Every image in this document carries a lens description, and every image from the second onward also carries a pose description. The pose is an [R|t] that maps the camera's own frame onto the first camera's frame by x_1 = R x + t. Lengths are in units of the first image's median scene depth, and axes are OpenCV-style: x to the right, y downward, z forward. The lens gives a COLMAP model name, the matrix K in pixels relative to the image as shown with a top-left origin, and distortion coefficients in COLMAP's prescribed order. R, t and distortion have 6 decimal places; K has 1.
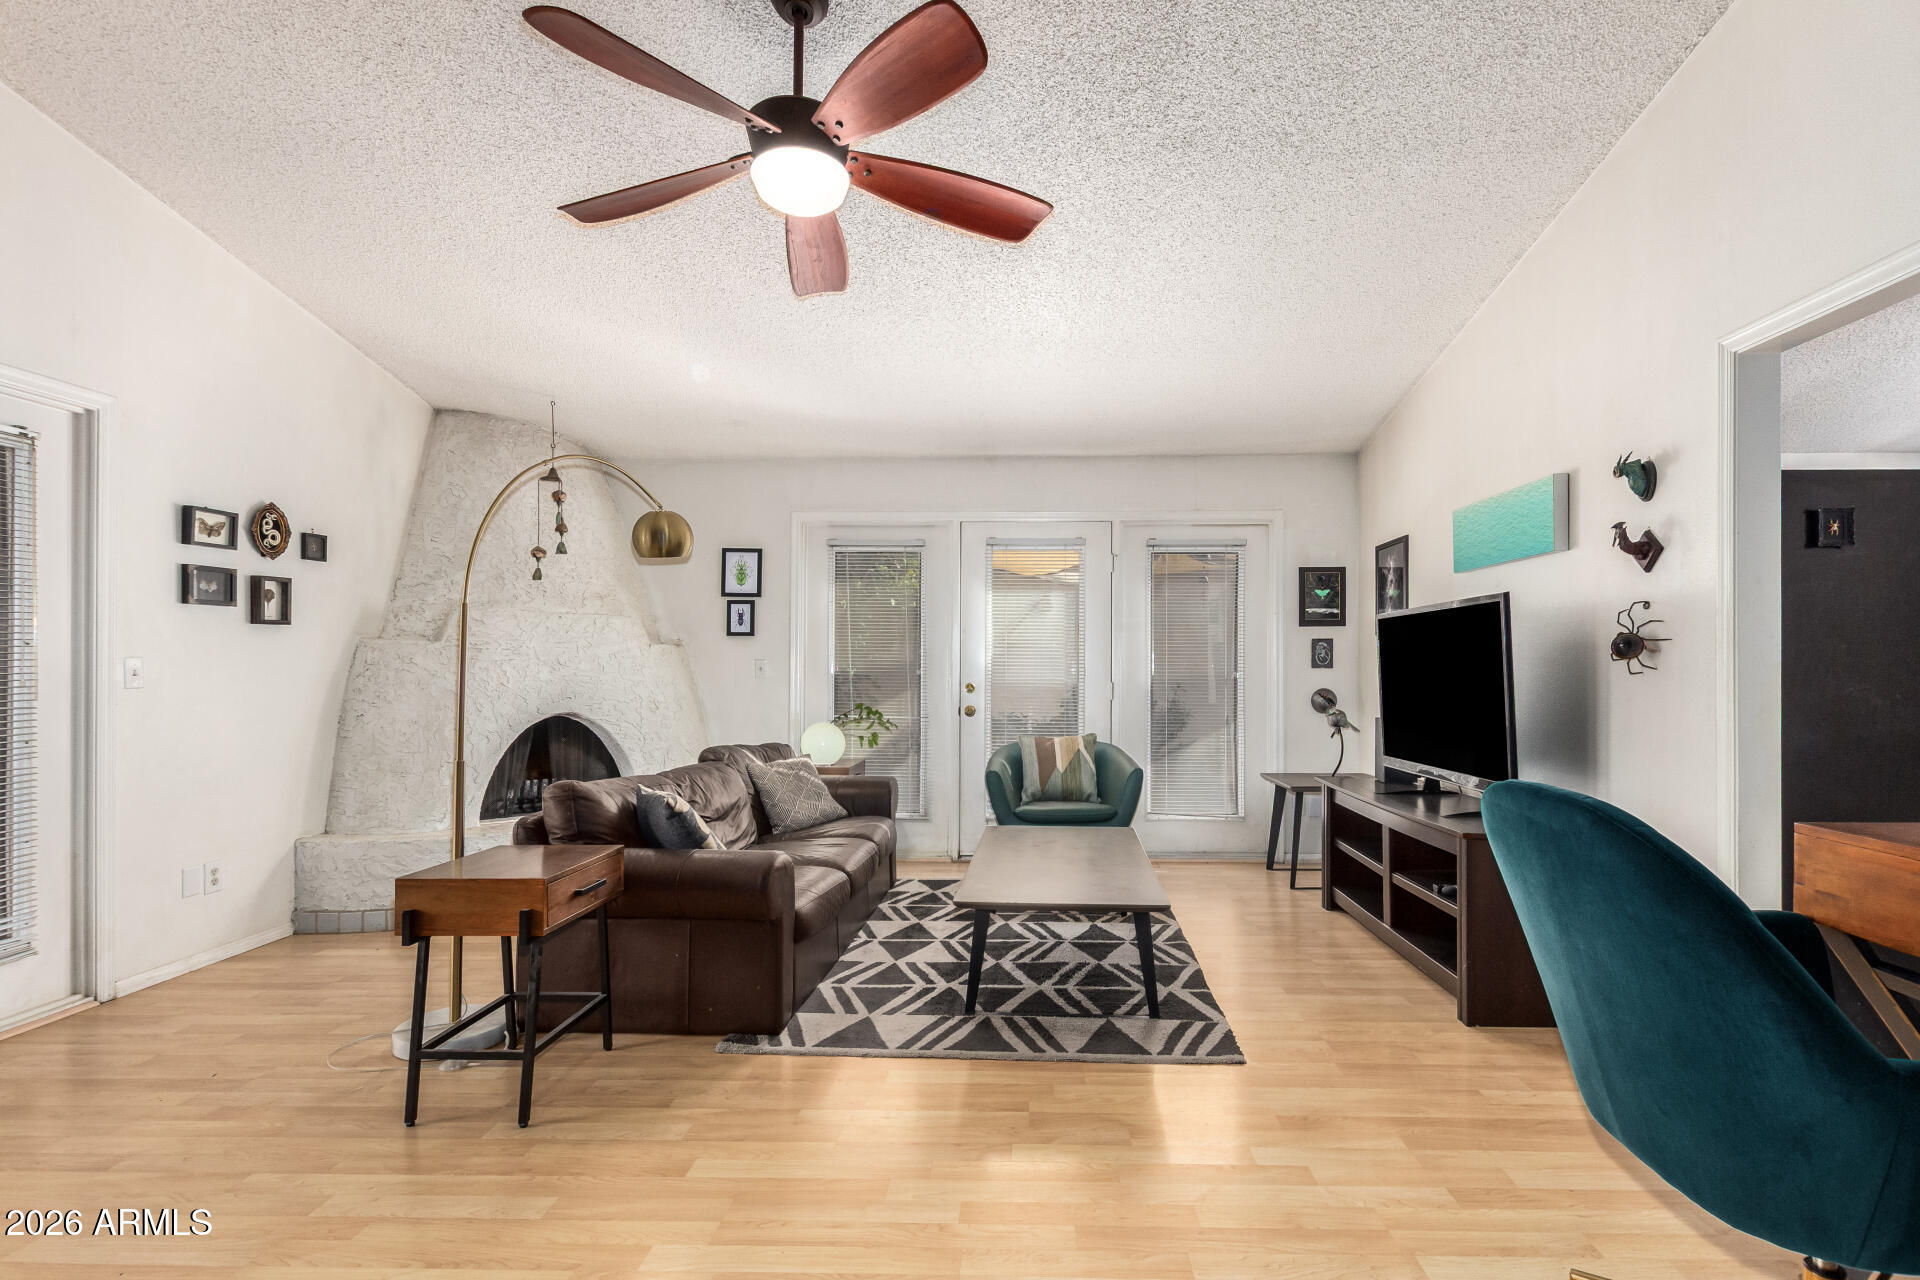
lens RADIAL K [[919.0, 0, 984.4], [0, 919.0, 646.6], [0, 0, 1]] dist [-0.003423, -0.000392]
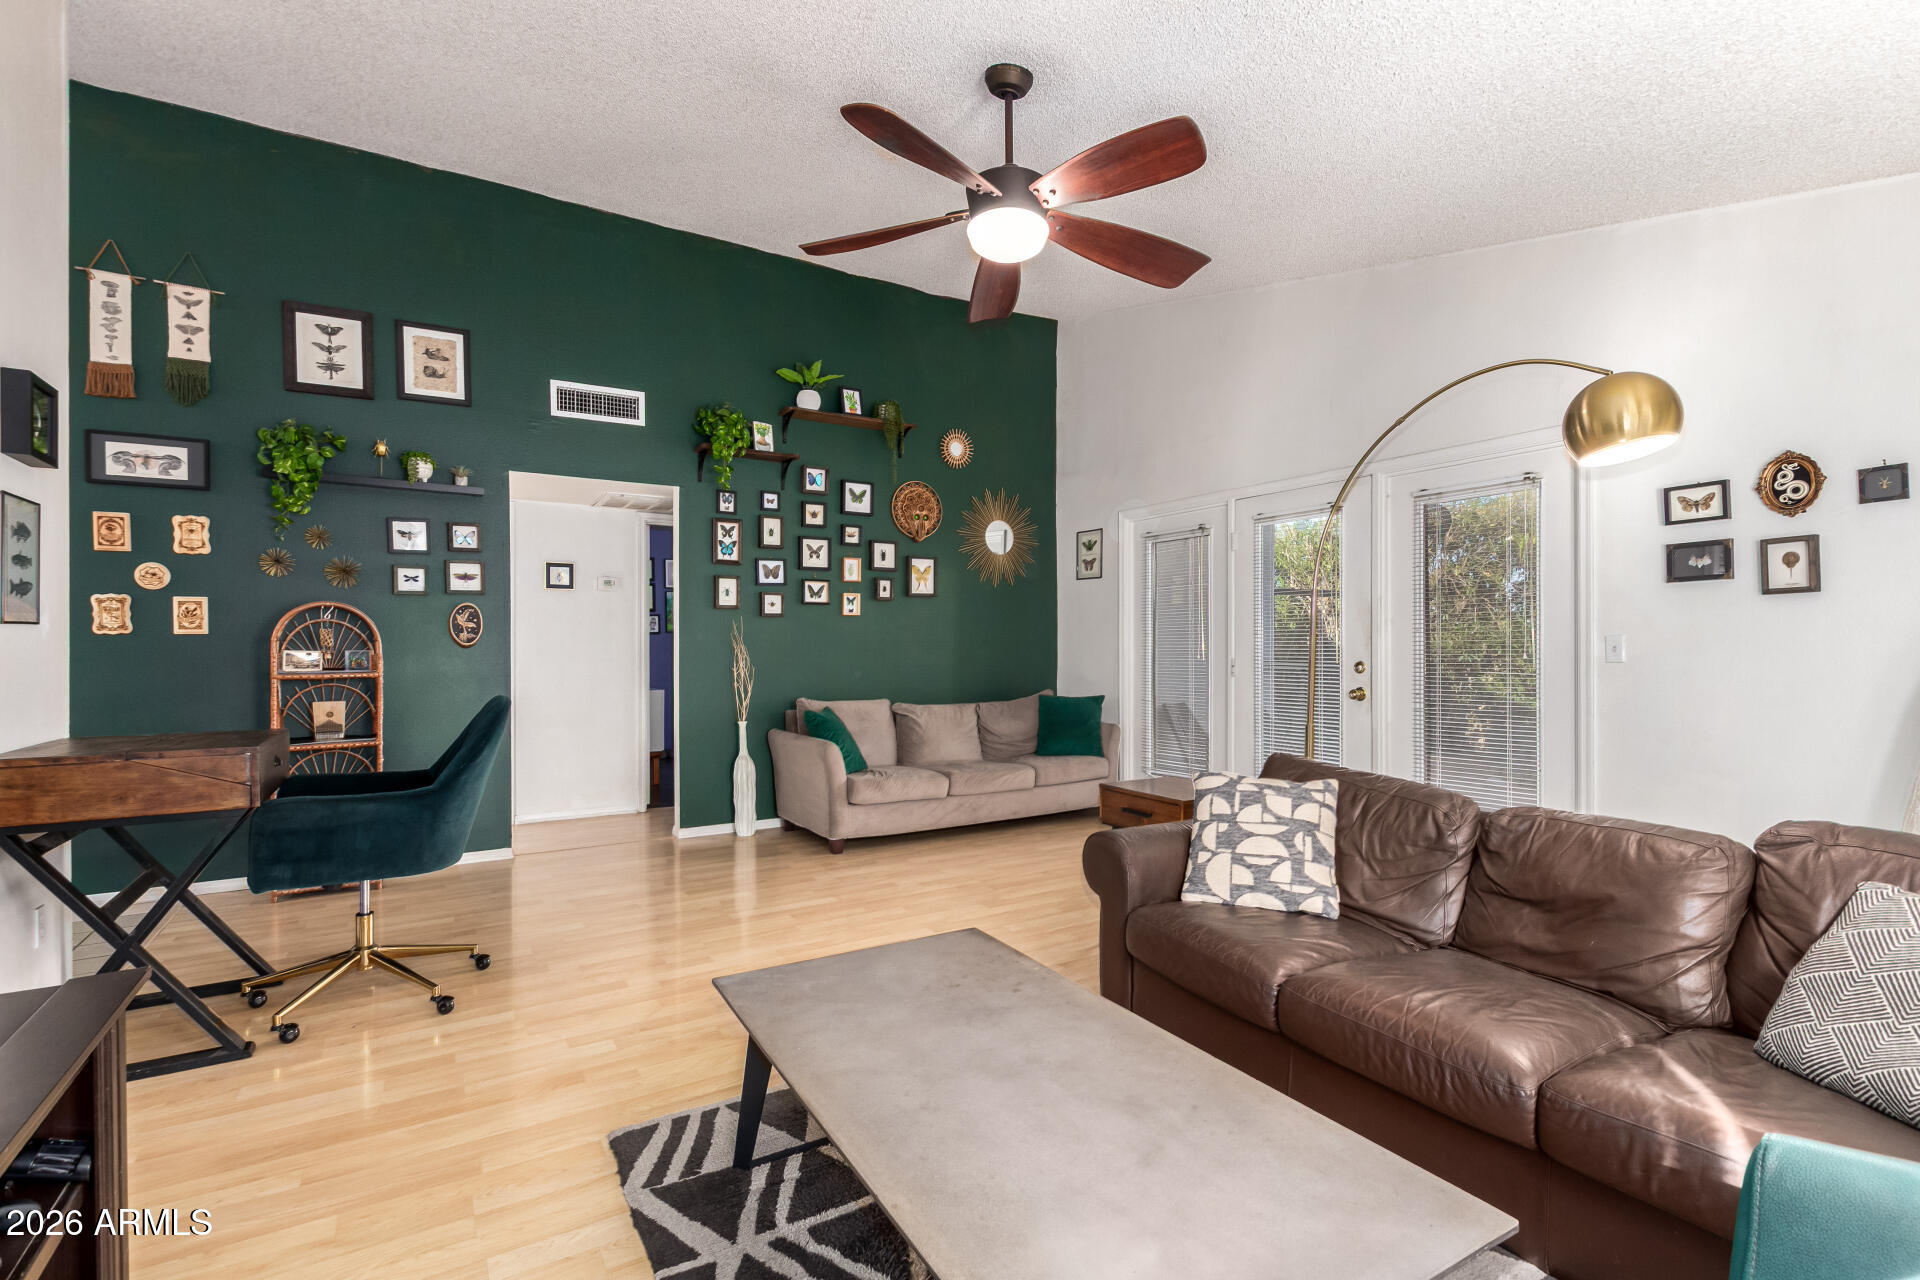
lens RADIAL K [[919.0, 0, 984.4], [0, 919.0, 646.6], [0, 0, 1]] dist [-0.003423, -0.000392]
pose [[-0.830777, -0.001263, -0.556604, 0.337099], [0.011794, 0.999733, -0.019873, 0.035517], [0.556480, -0.023075, -0.830540, 1.368205]]
